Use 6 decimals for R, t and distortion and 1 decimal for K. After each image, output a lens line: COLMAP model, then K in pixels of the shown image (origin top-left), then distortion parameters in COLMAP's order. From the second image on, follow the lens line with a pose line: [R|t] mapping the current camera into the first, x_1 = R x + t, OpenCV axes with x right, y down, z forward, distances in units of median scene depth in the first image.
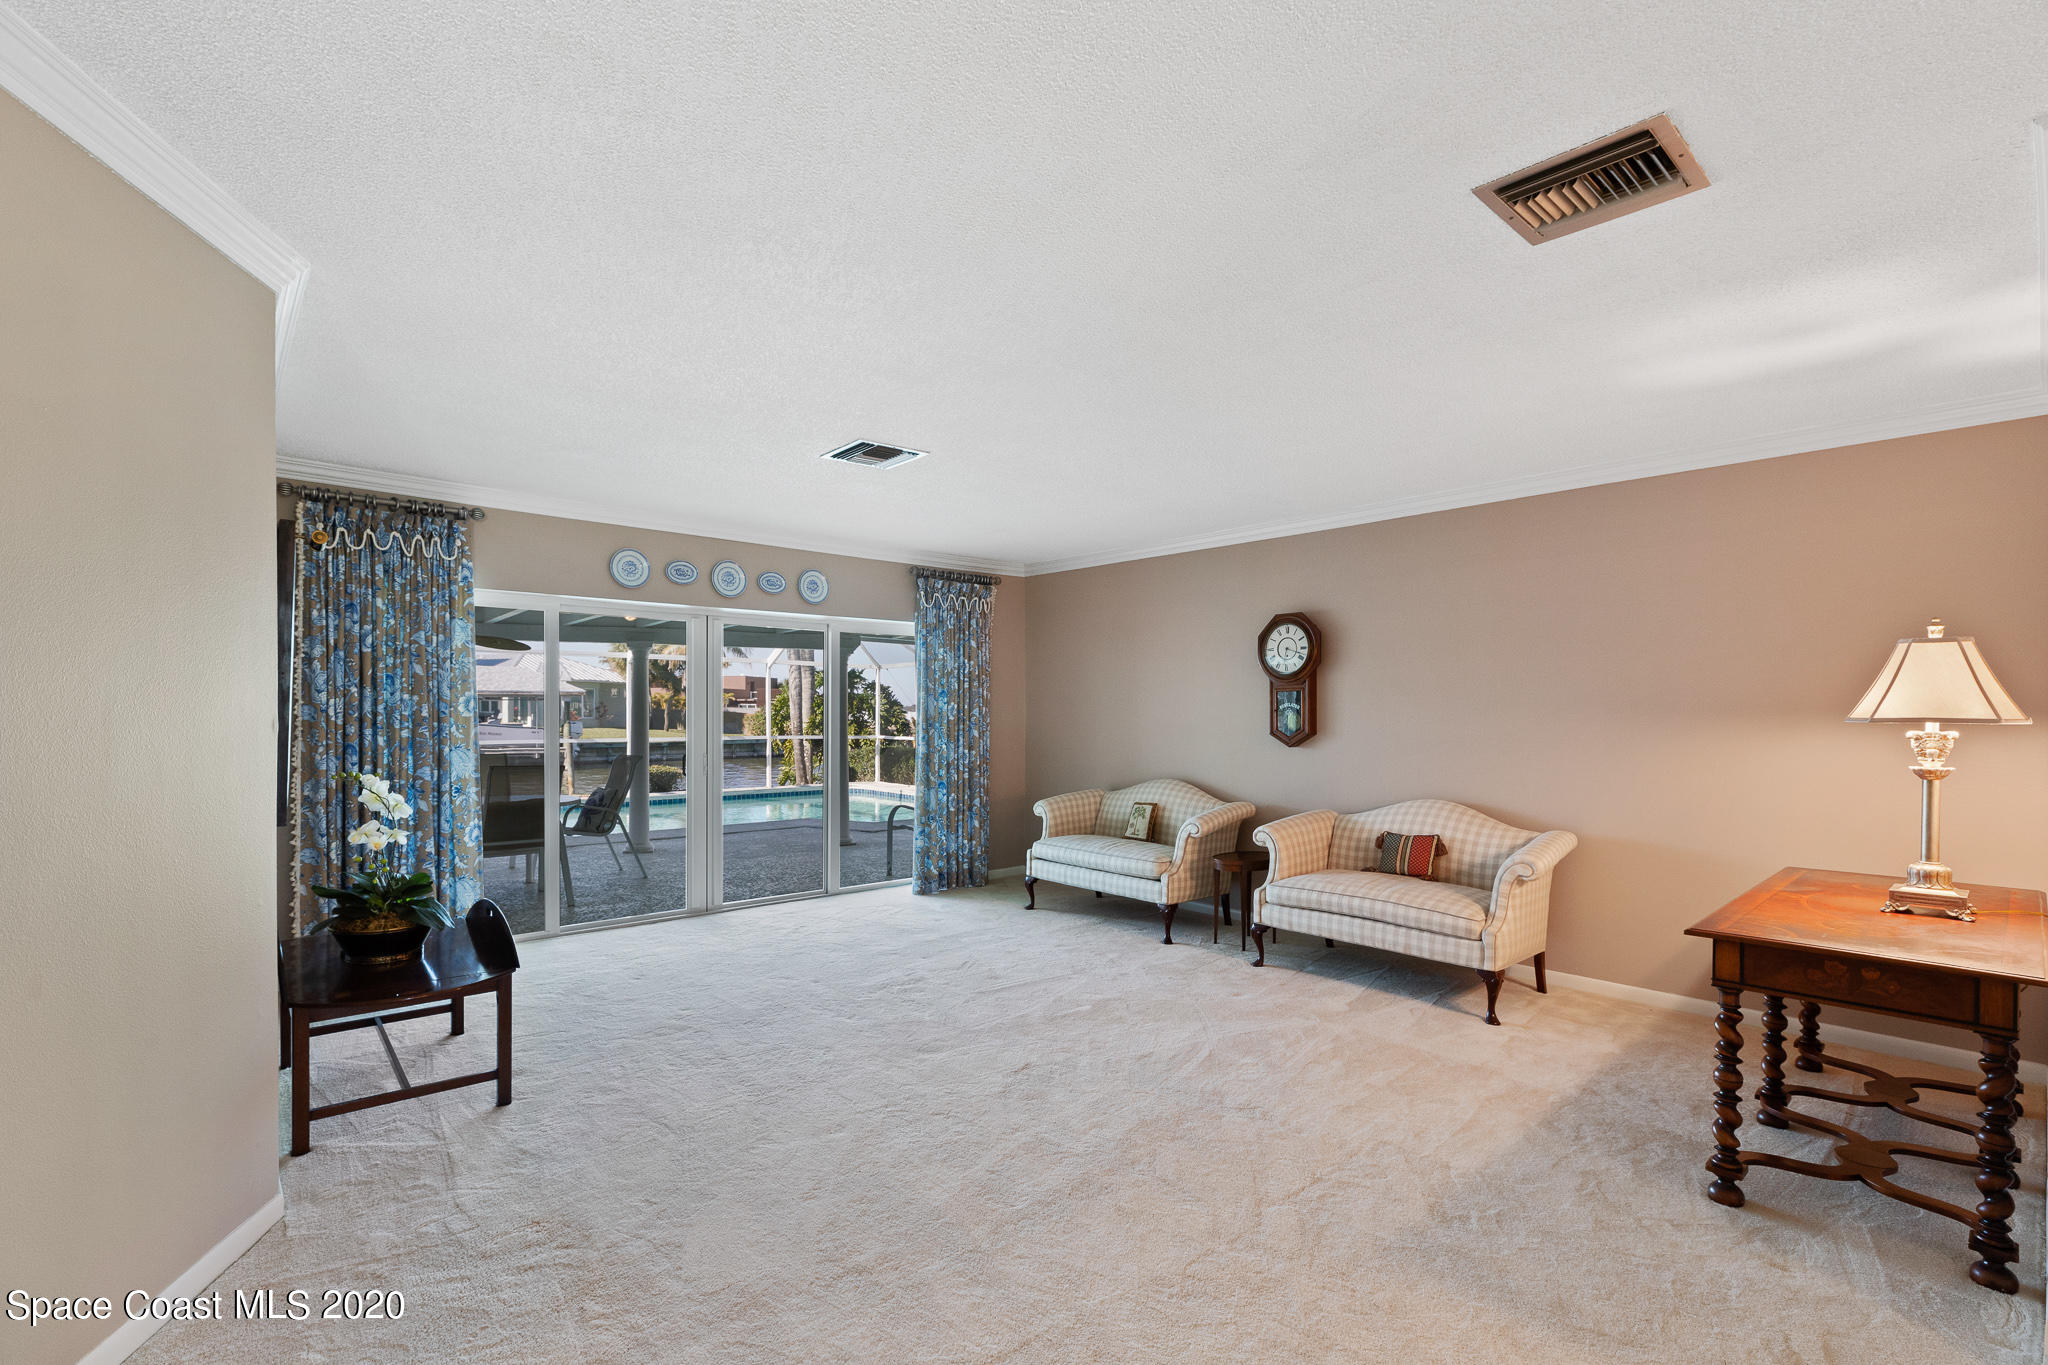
lens RADIAL K [[947.6, 0, 1024.2], [0, 947.6, 721.8], [0, 0, 1]] dist [0.001411, -0.000020]
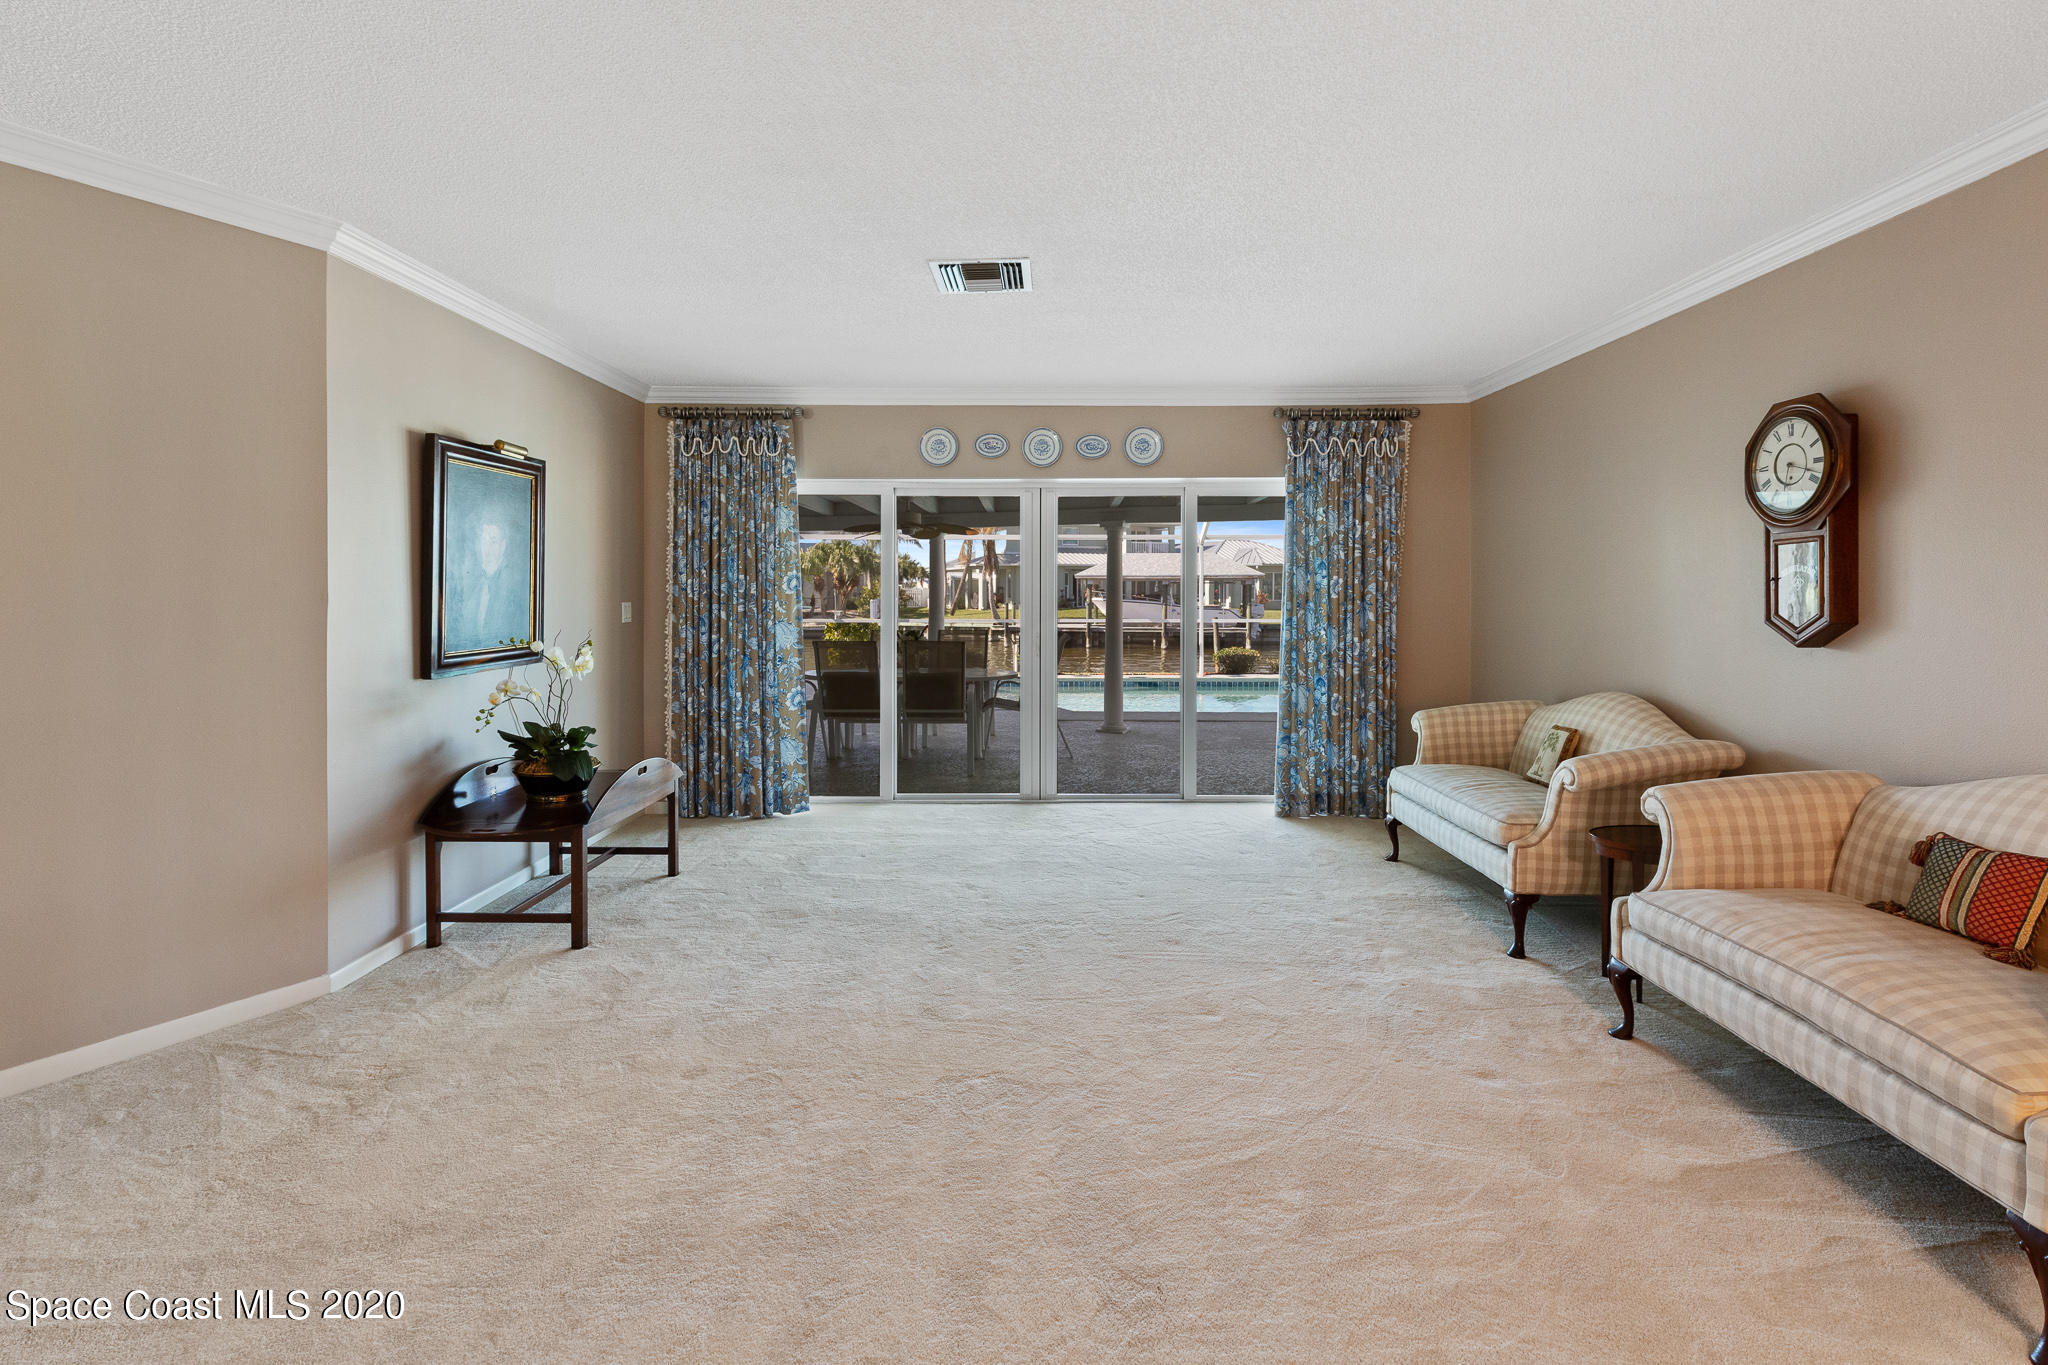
lens RADIAL K [[957.7, 0, 1024.3], [0, 957.7, 592.0], [0, 0, 1]] dist [0.005106, -0.000947]
pose [[0.737546, -0.004805, -0.675280, 0.355279], [-0.004080, 0.999925, -0.011572, 0.003789], [0.675285, 0.011290, 0.737471, 0.328862]]
